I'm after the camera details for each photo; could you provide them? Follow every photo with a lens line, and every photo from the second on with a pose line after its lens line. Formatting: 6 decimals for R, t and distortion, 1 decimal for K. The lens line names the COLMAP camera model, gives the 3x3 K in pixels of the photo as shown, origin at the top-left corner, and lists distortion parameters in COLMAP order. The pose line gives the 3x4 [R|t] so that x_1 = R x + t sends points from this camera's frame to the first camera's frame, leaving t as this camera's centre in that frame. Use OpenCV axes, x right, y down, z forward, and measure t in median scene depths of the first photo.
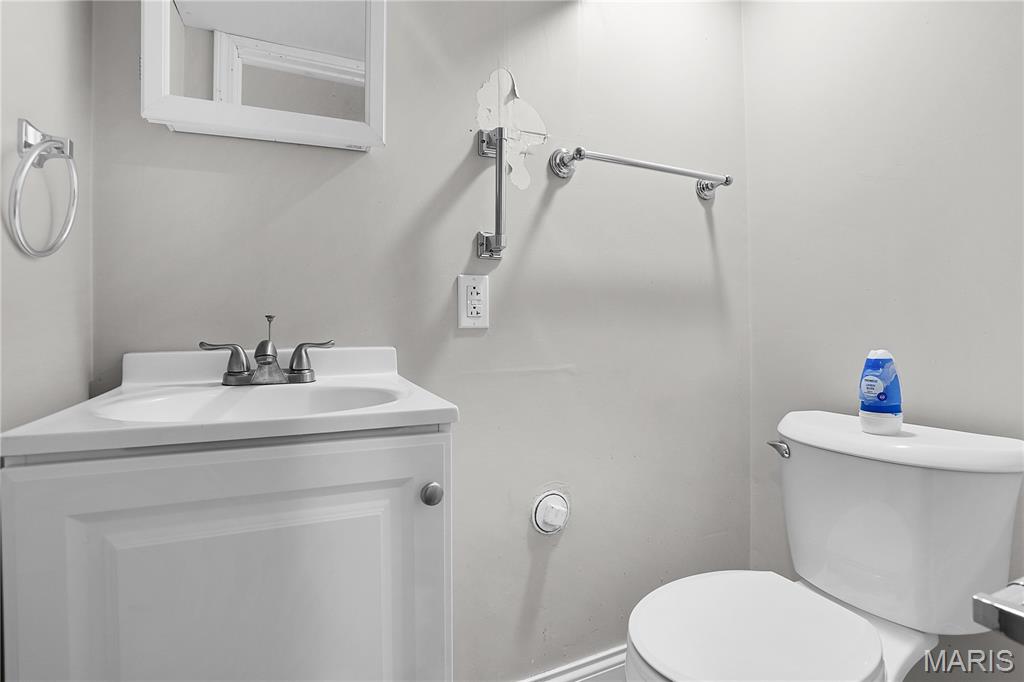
lens RADIAL K [[499.3, 0, 514.3], [0, 499.3, 336.1], [0, 0, 1]] dist [-0.055867, 0.016279]
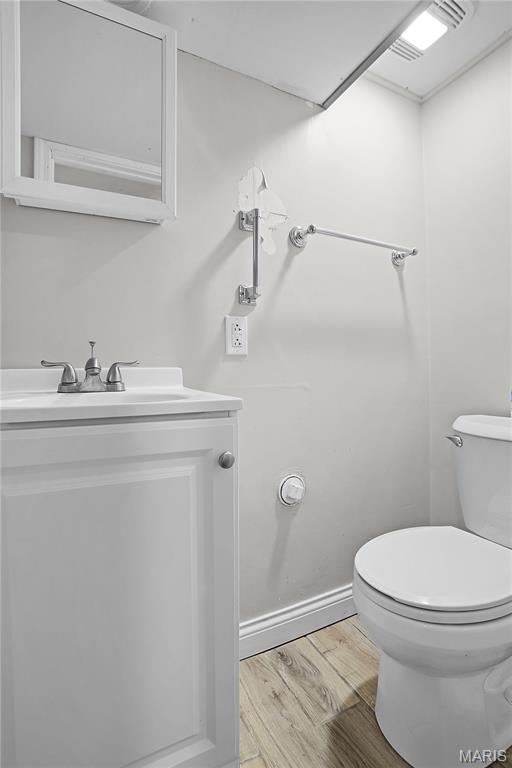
lens RADIAL K [[374.5, 0, 252.9], [0, 374.5, 384.9], [0, 0, 1]] dist [-0.055867, 0.016279]
pose [[0.999003, -0.007283, 0.044048, -0.084874], [0.007139, 0.999969, 0.003439, 0.064564], [-0.044072, -0.003122, 0.999023, -0.031683]]
